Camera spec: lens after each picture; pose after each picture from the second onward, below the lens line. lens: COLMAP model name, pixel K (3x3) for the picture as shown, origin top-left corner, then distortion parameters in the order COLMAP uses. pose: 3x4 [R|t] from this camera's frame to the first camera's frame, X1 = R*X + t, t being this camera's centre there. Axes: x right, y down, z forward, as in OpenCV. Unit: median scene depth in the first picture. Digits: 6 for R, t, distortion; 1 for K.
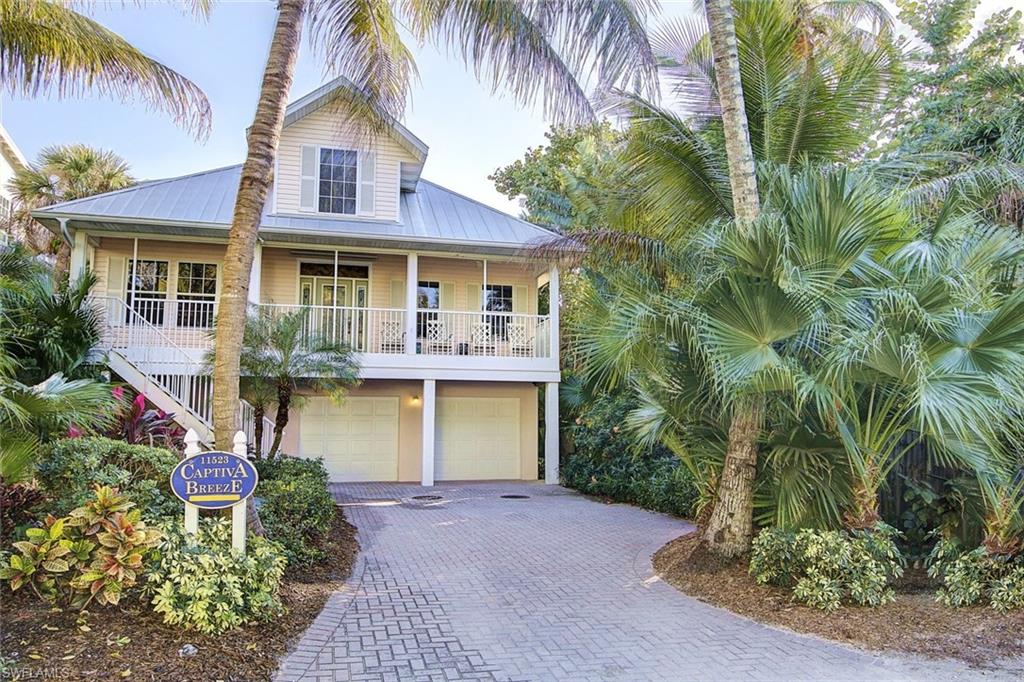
lens RADIAL K [[741.1, 0, 514.2], [0, 741.1, 343.0], [0, 0, 1]] dist [-0.014561, -0.000301]
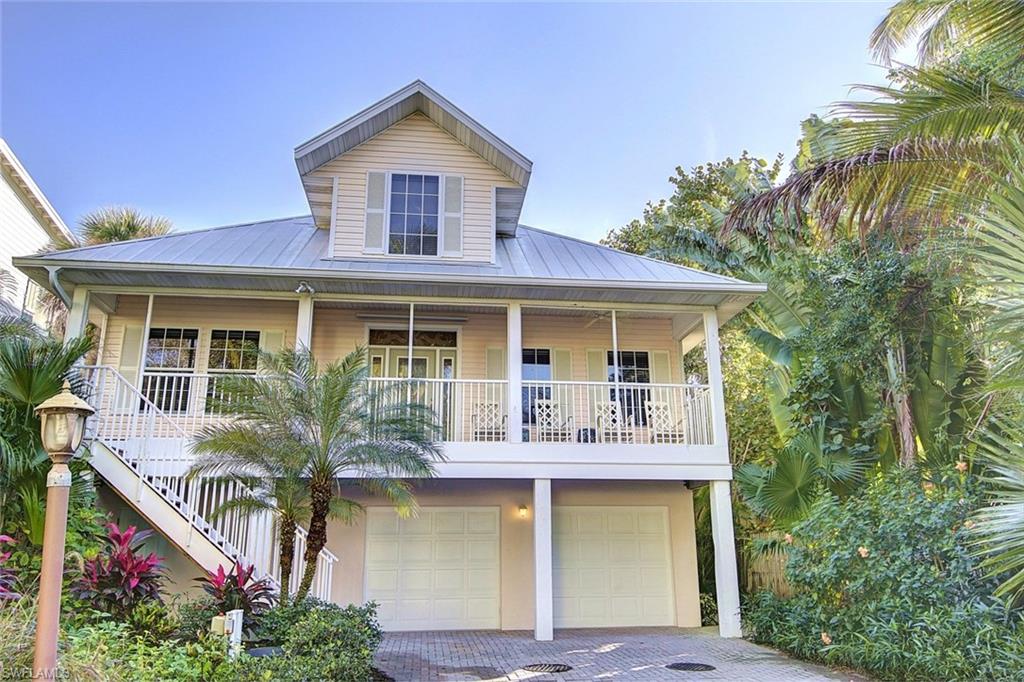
lens RADIAL K [[741.1, 0, 511.6], [0, 741.1, 336.8], [0, 0, 1]] dist [-0.014561, -0.000301]
pose [[0.989886, -0.045491, -0.134376, -0.041649], [0.022864, 0.985968, -0.165358, 0.030298], [0.140013, 0.160614, 0.977036, 0.281221]]
